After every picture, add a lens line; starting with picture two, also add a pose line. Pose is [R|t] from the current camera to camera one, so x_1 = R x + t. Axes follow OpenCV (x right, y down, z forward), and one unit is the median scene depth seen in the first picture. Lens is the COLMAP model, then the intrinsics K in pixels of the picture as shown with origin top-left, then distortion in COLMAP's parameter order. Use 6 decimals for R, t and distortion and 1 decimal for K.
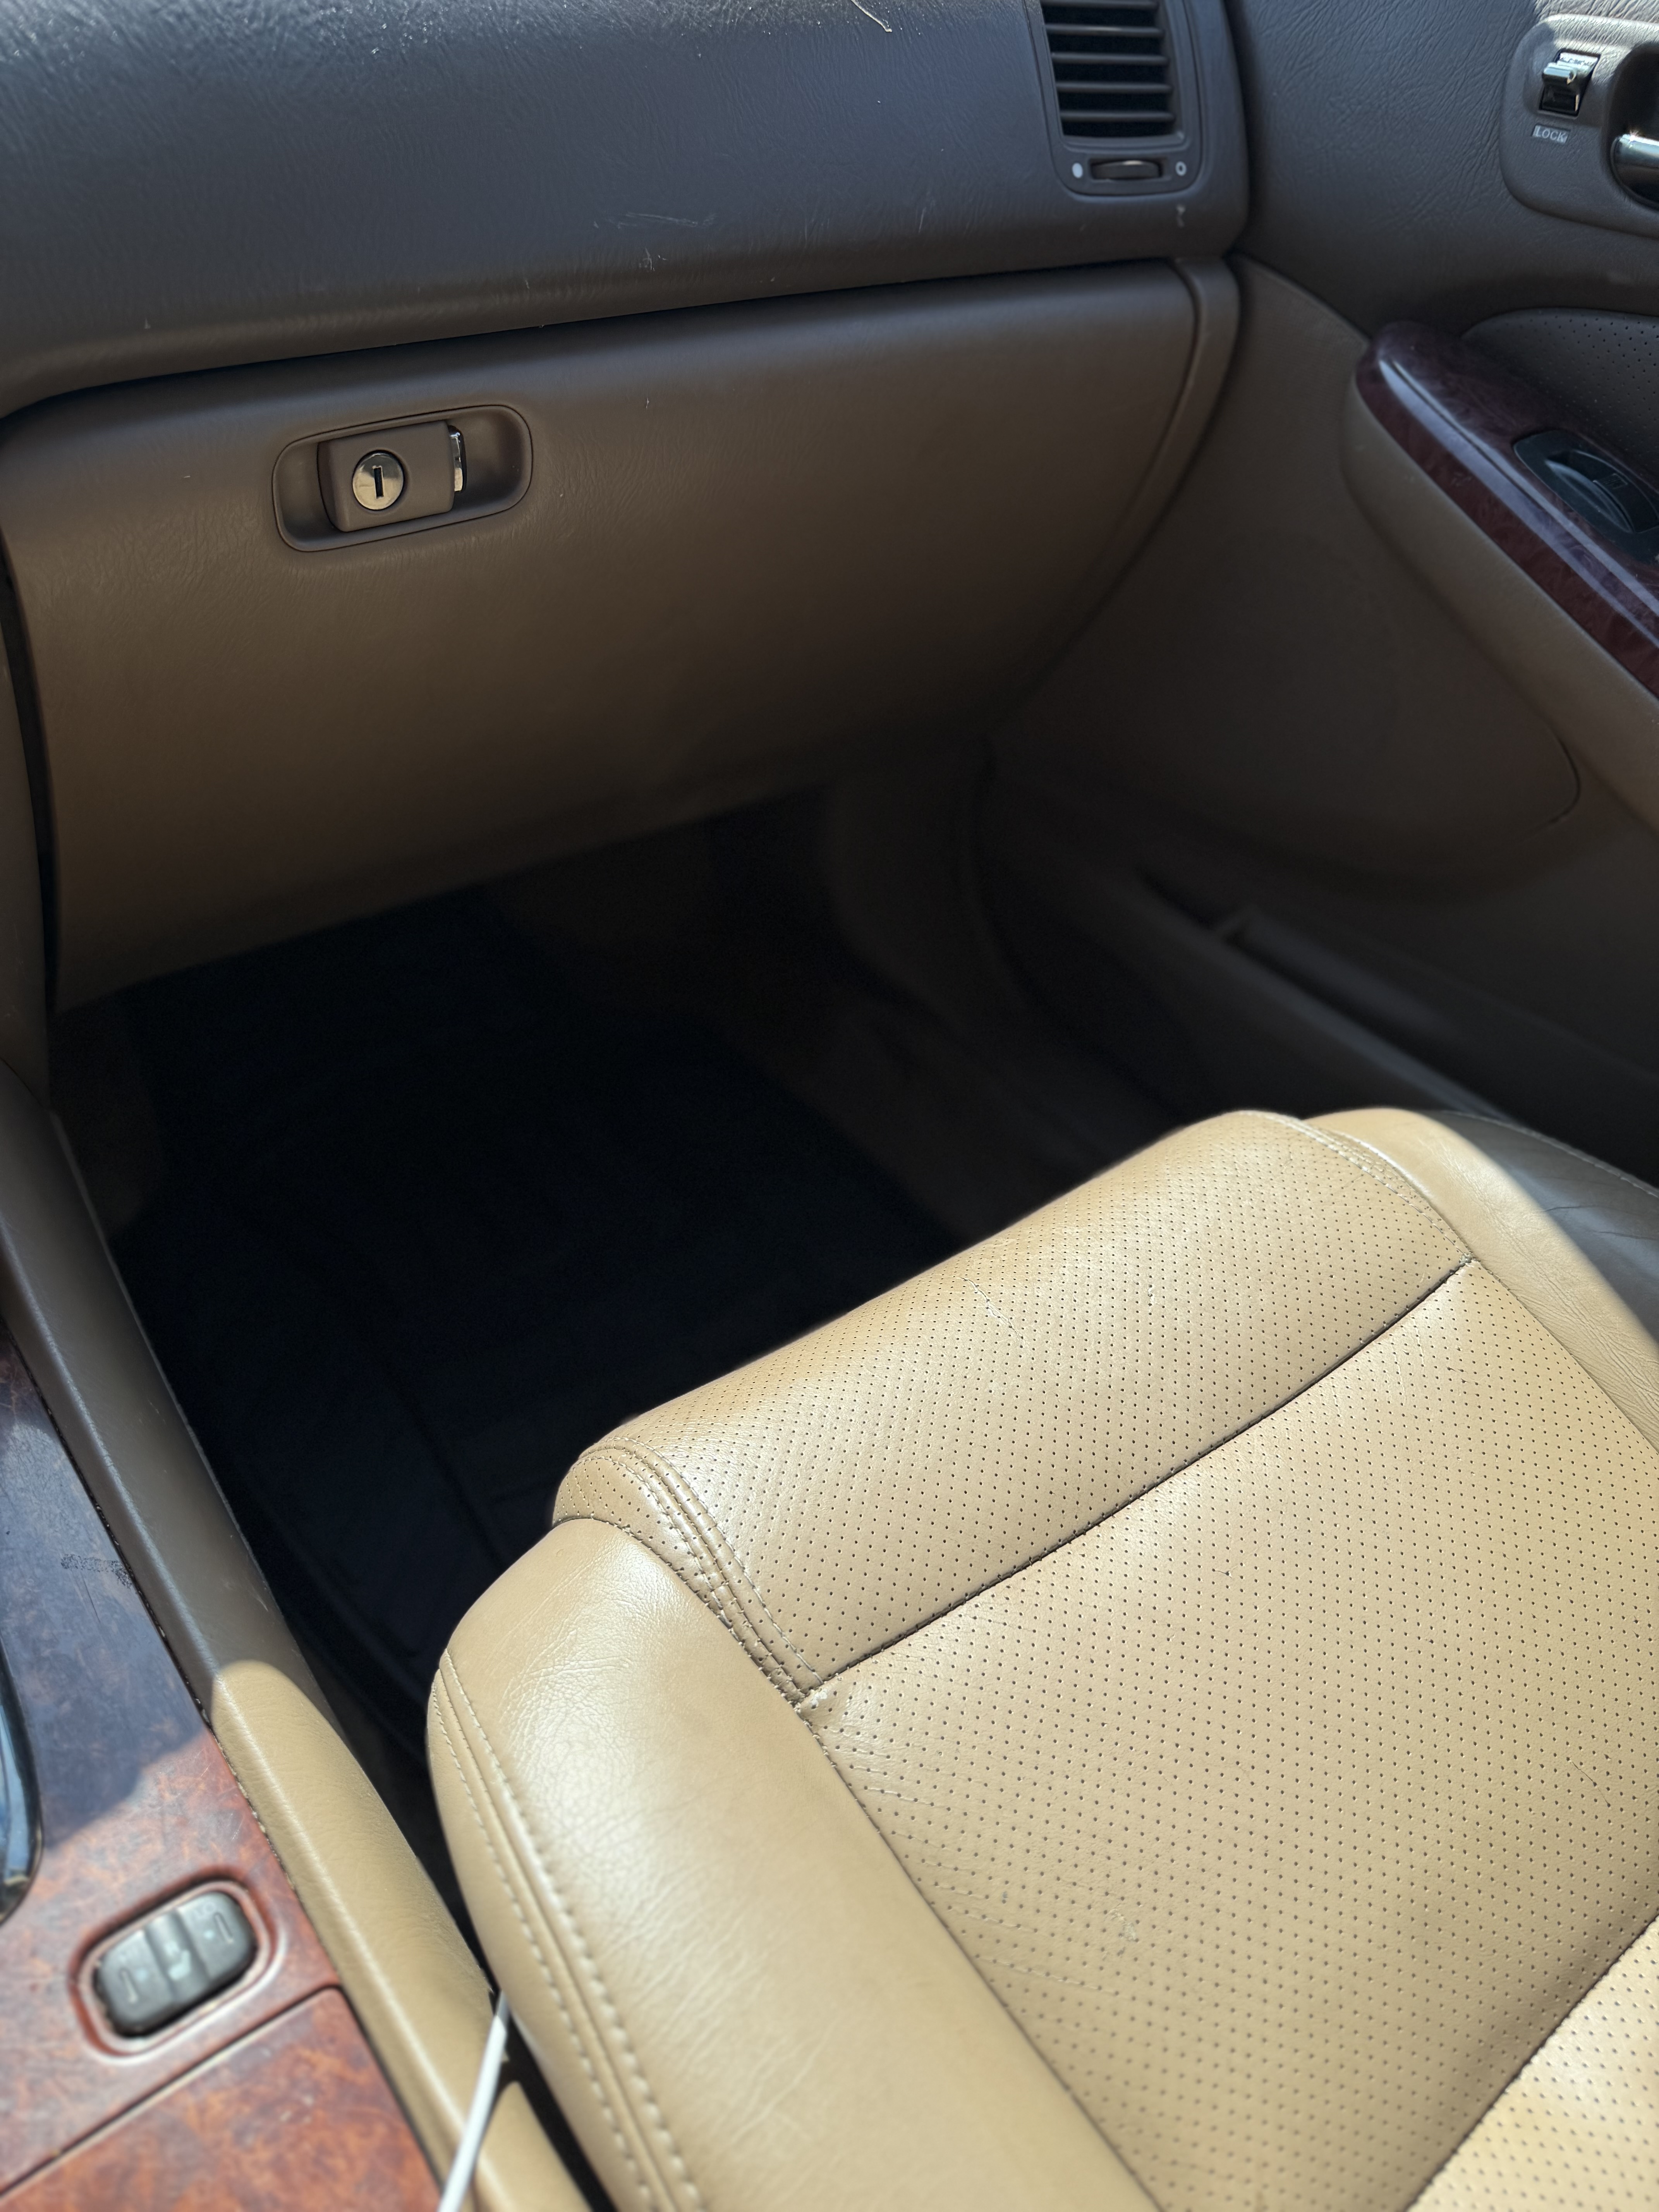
lens RADIAL K [[1573.0, 0, 841.0], [0, 1573.0, 1105.1], [0, 0, 1]] dist [-0.018273, 0.005344]
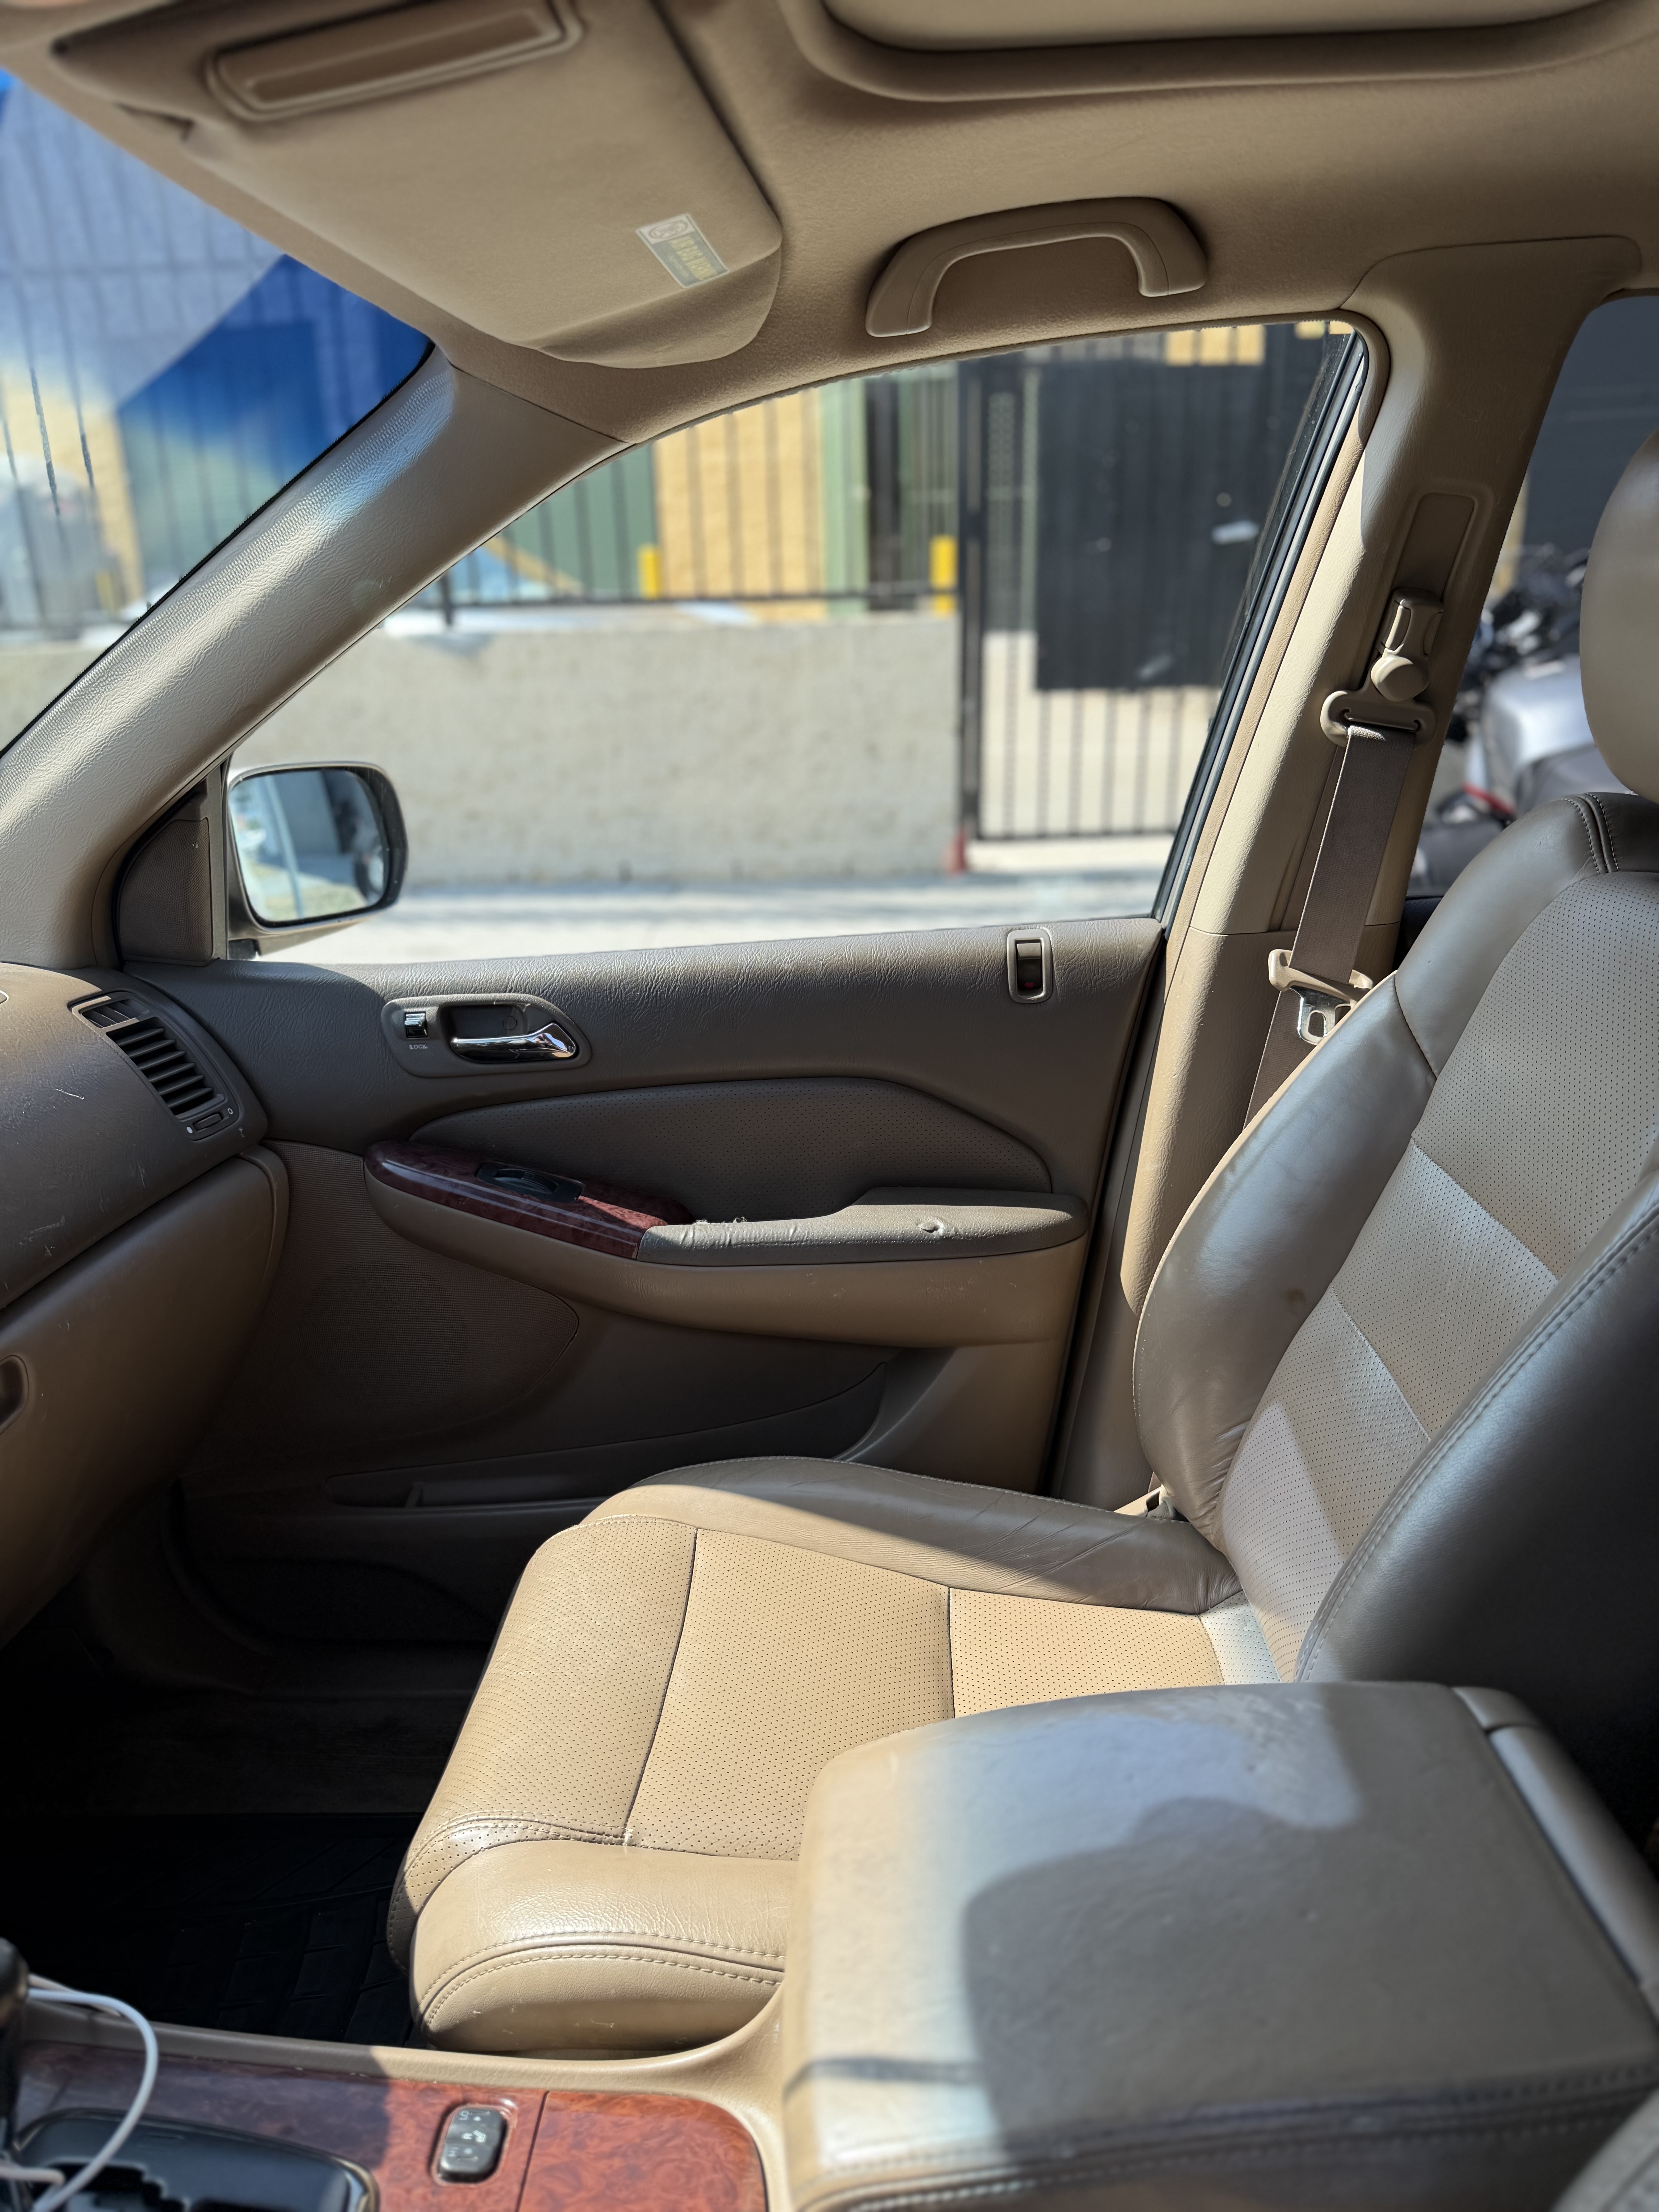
lens RADIAL K [[1573.0, 0, 848.9], [0, 1573.0, 1111.6], [0, 0, 1]] dist [-0.018273, 0.005344]
pose [[0.615606, -0.289924, 0.732785, -0.740153], [0.569902, 0.806010, -0.159874, 0.097266], [-0.544281, 0.516035, 0.661412, -0.633144]]
